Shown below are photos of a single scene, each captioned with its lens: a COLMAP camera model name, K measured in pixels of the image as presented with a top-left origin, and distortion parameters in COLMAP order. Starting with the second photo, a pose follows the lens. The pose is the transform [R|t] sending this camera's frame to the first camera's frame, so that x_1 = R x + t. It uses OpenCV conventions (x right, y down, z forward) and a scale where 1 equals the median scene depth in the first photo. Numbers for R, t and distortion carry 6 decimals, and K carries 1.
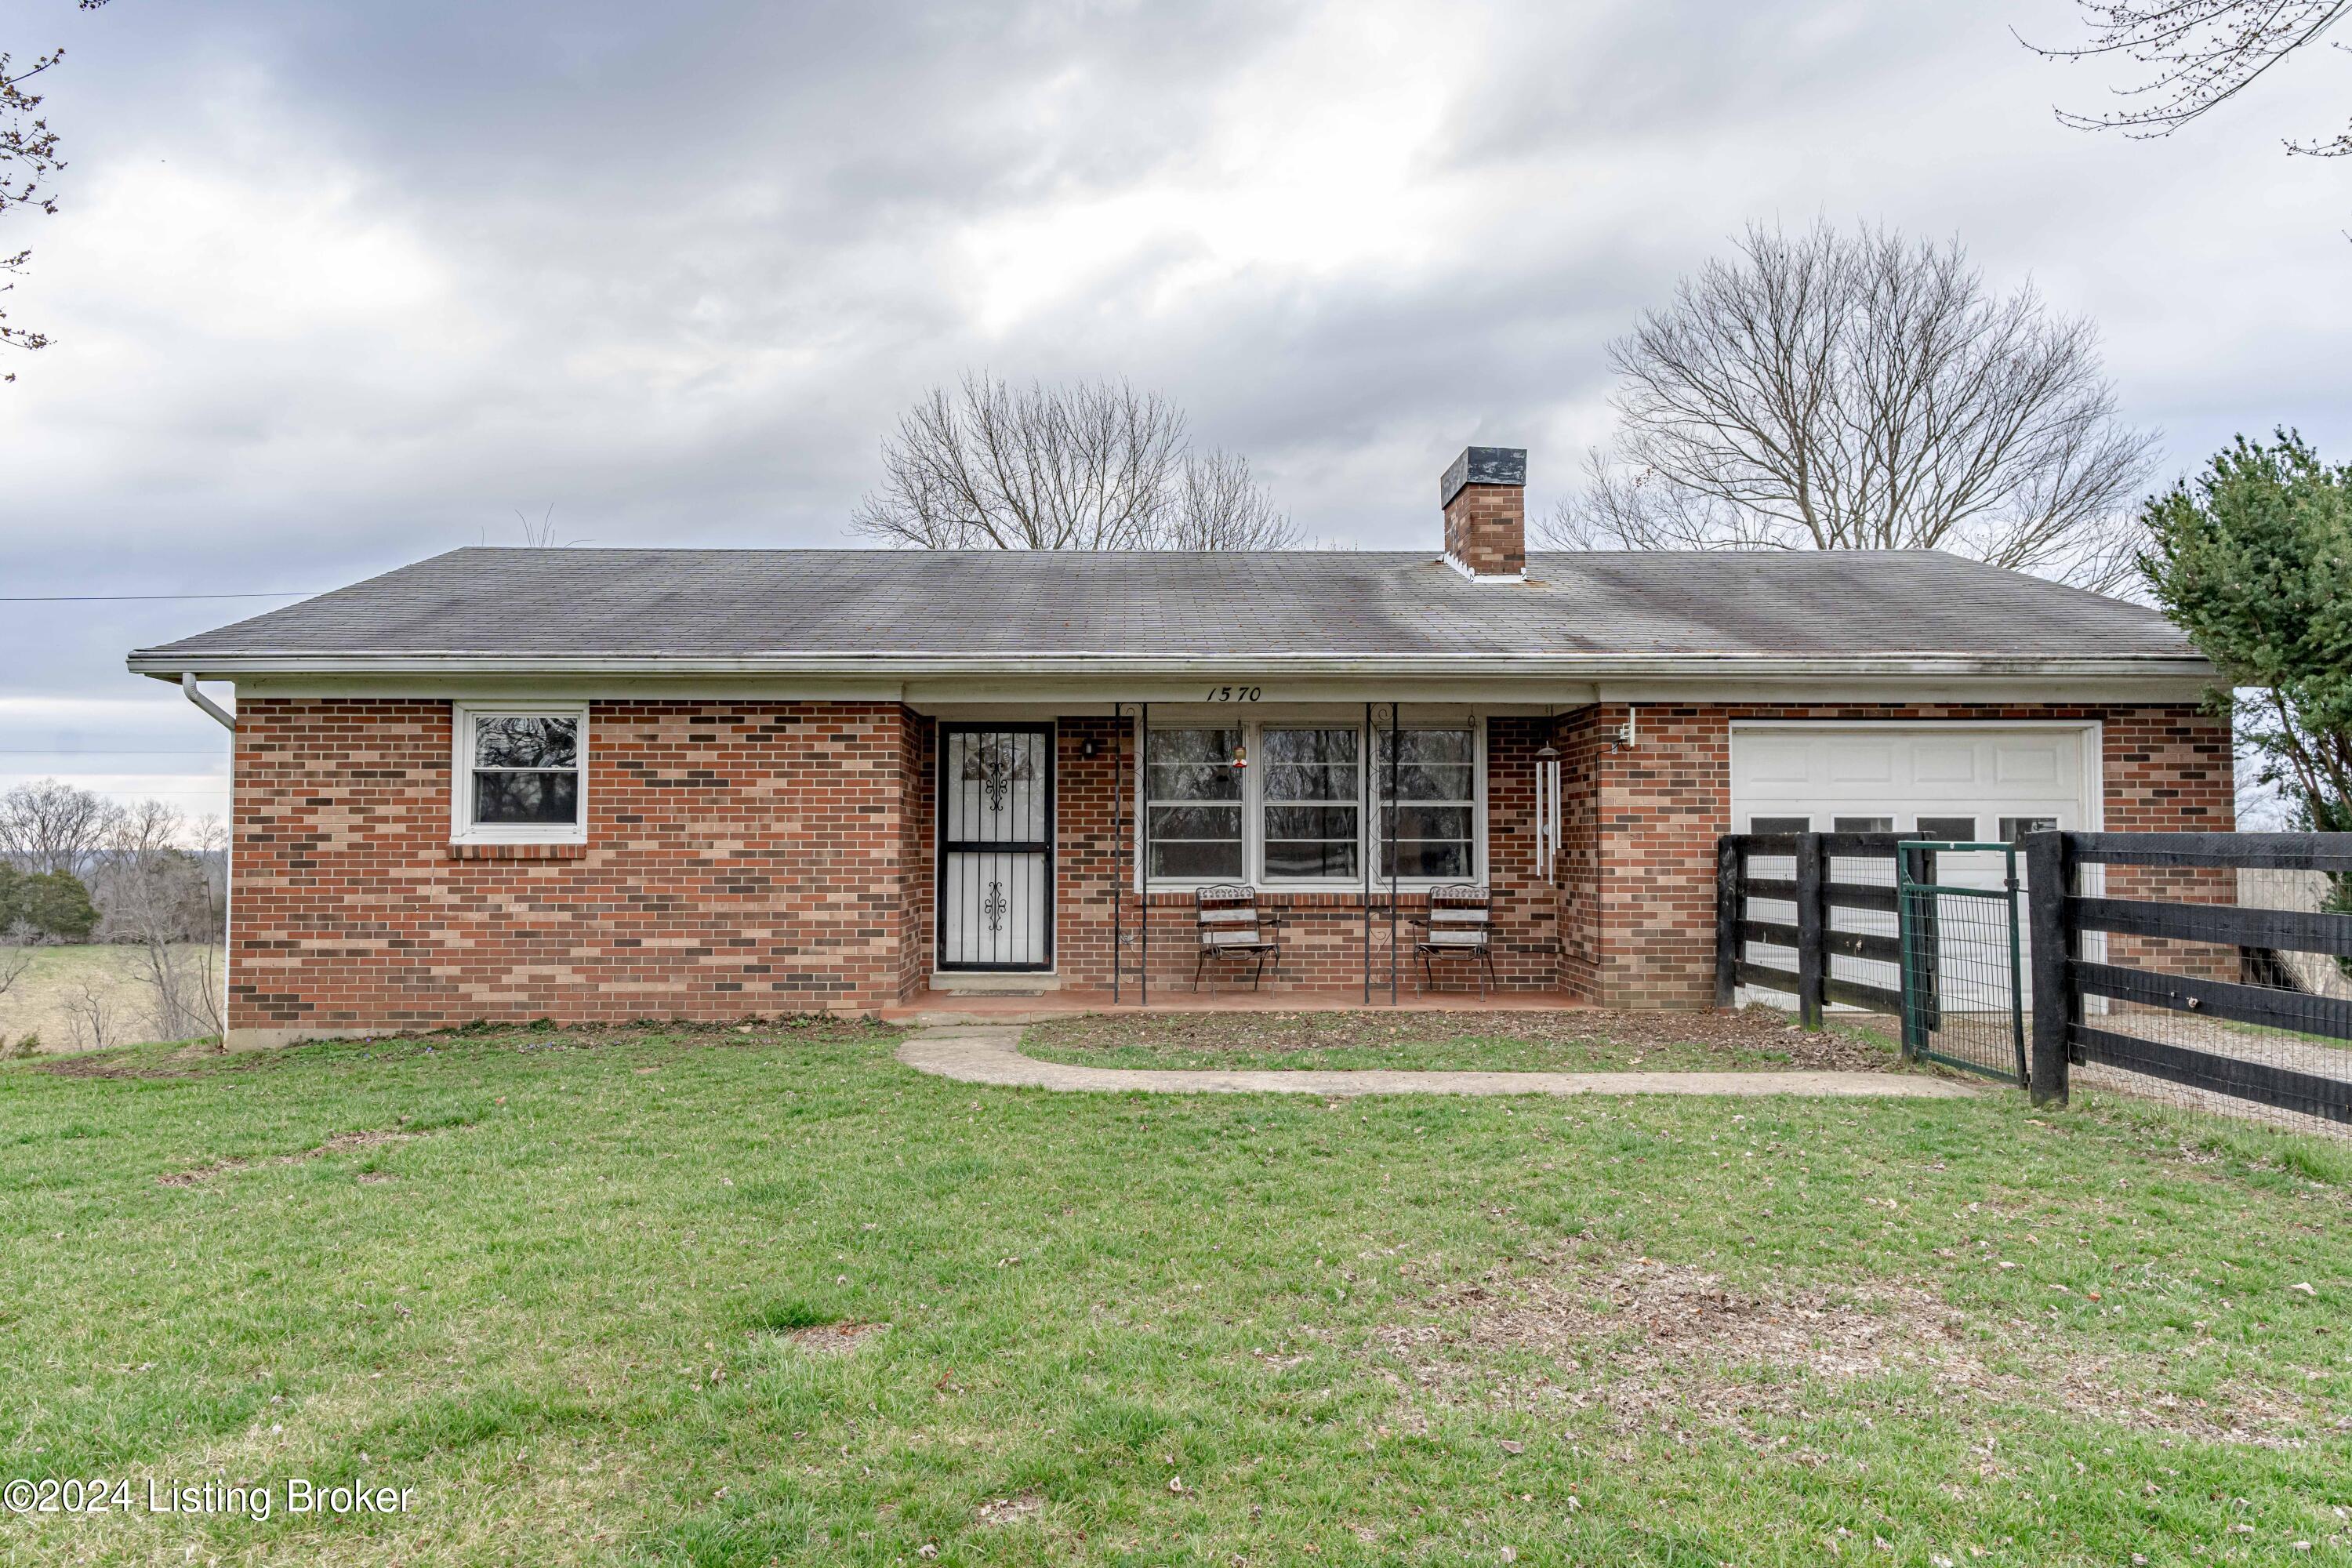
lens RADIAL K [[1587.1, 0, 1156.2], [0, 1587.1, 779.4], [0, 0, 1]] dist [0.002037, -0.002353]
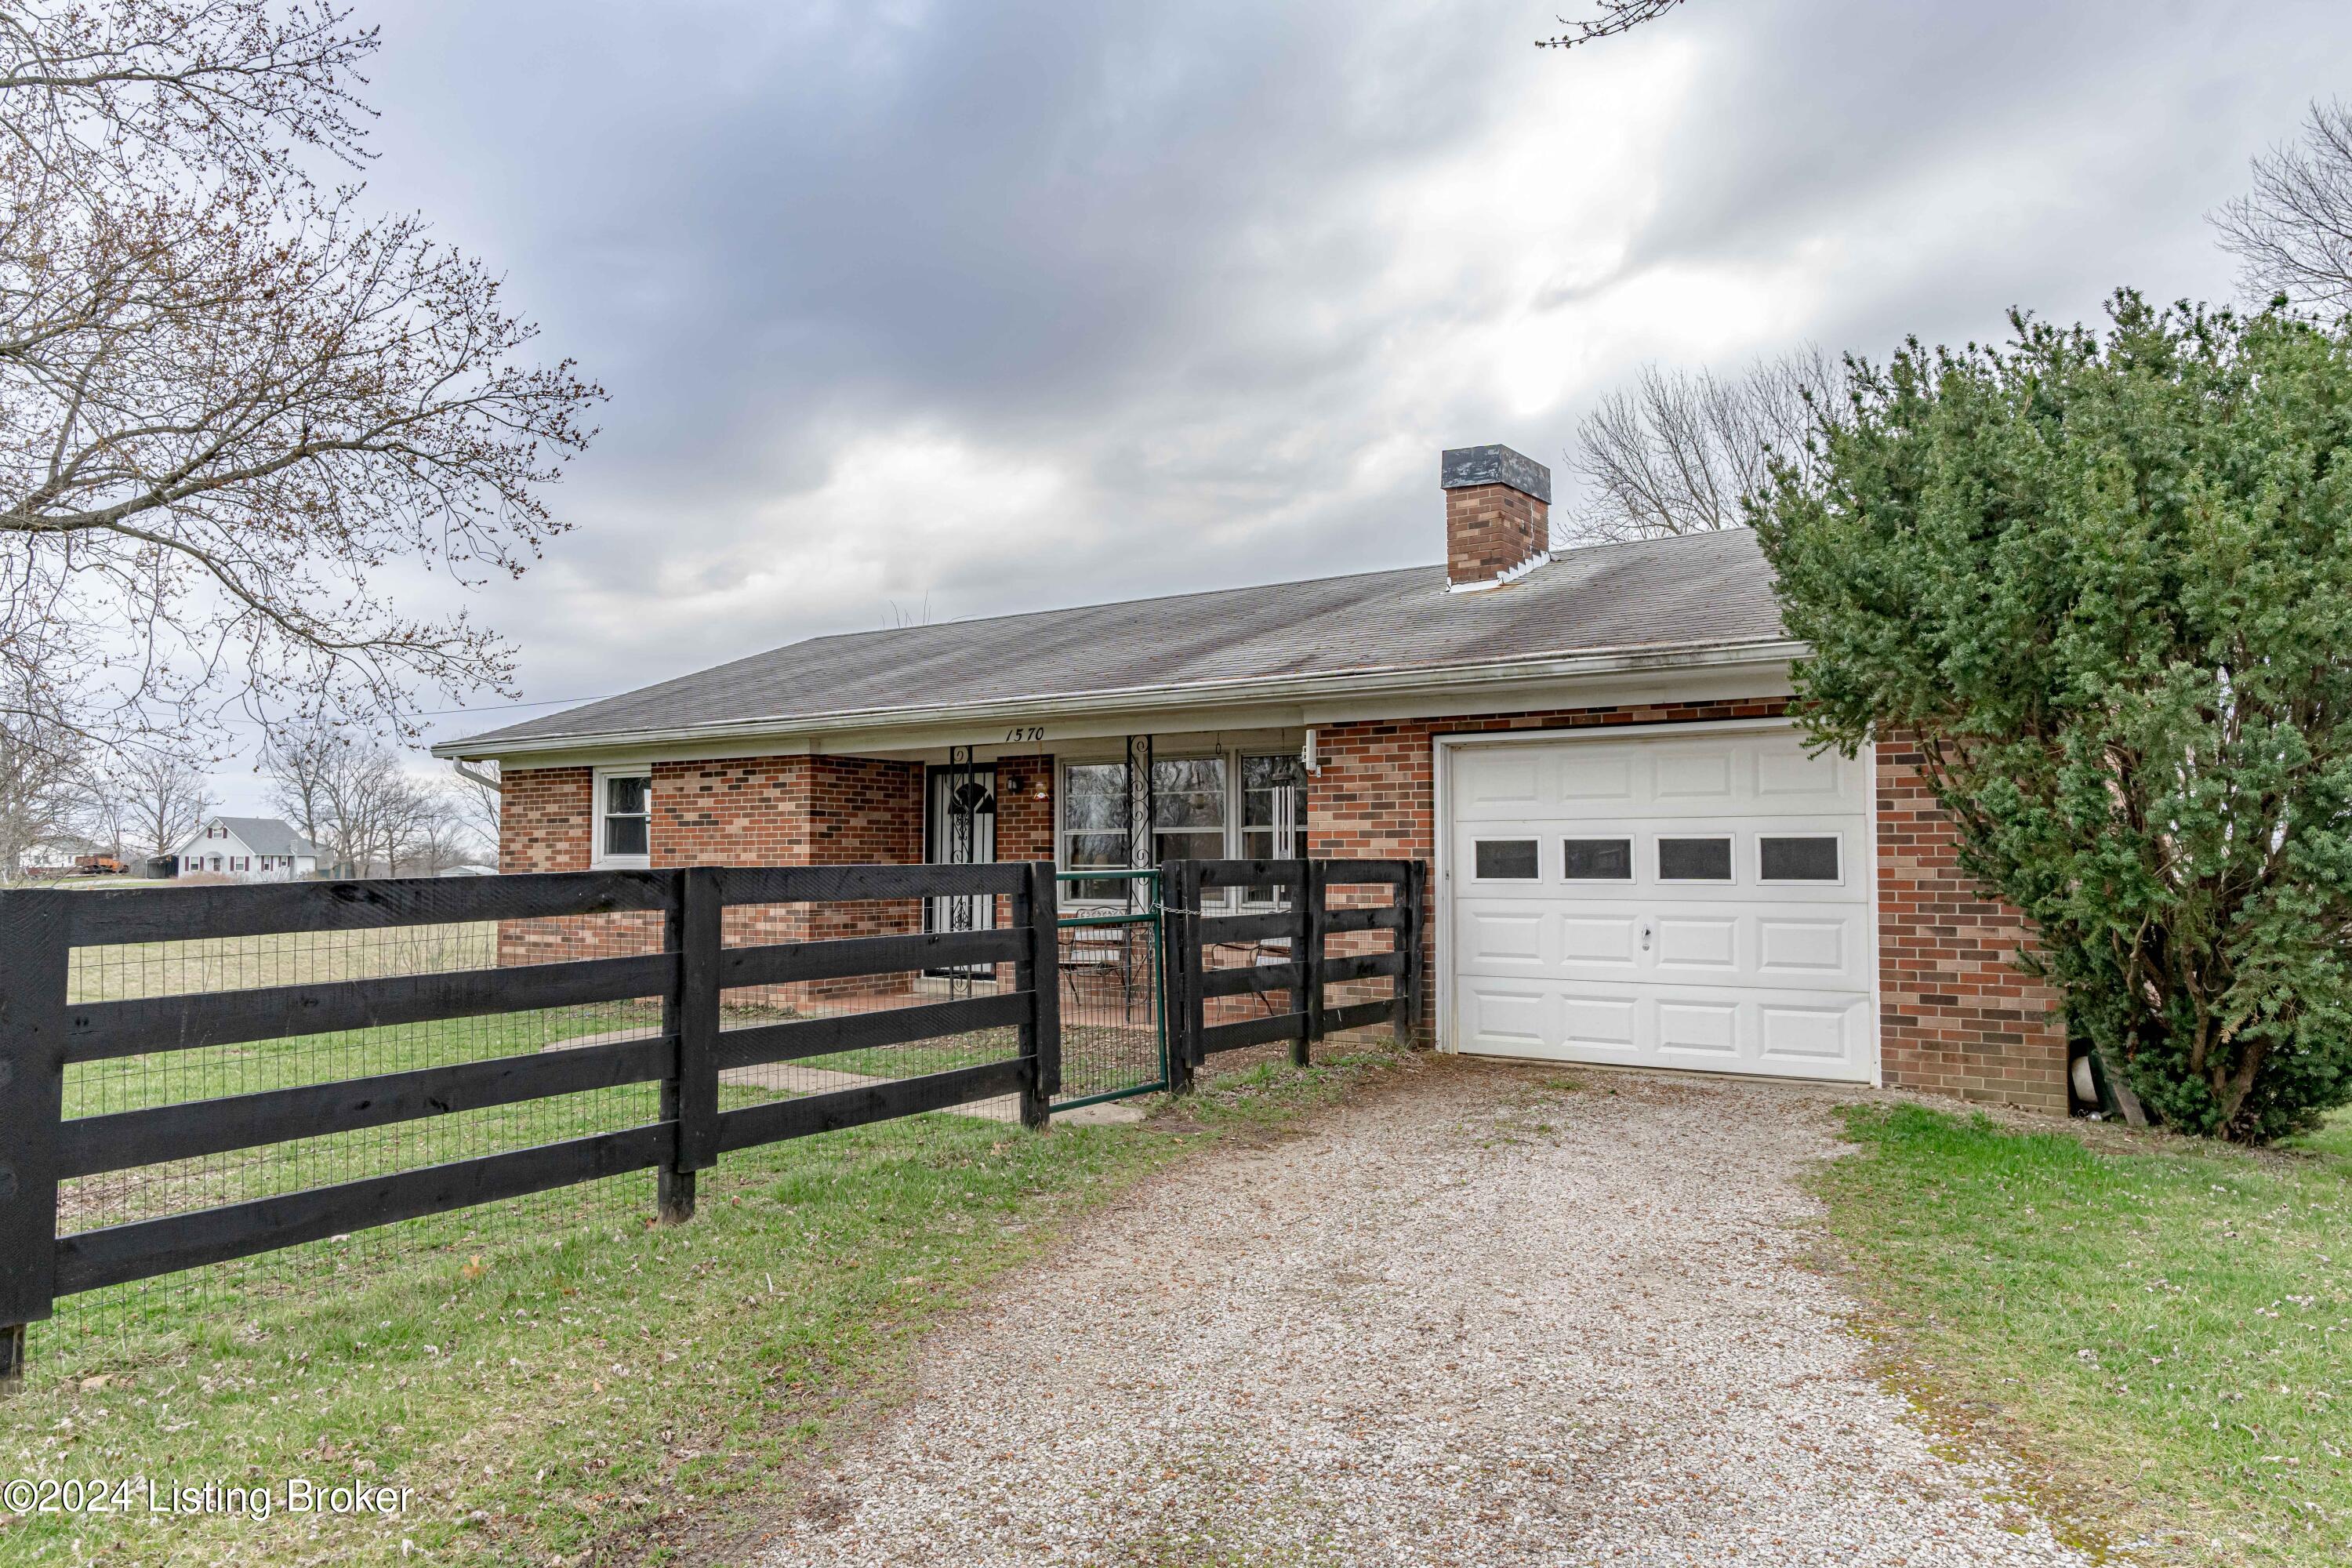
lens RADIAL K [[1587.1, 0, 1156.2], [0, 1587.1, 779.4], [0, 0, 1]] dist [0.002037, -0.002353]
pose [[0.808844, -0.032680, -0.587114, 0.782724], [0.028409, 0.999460, -0.016493, -0.001437], [0.587336, -0.003339, 0.809336, 0.158310]]
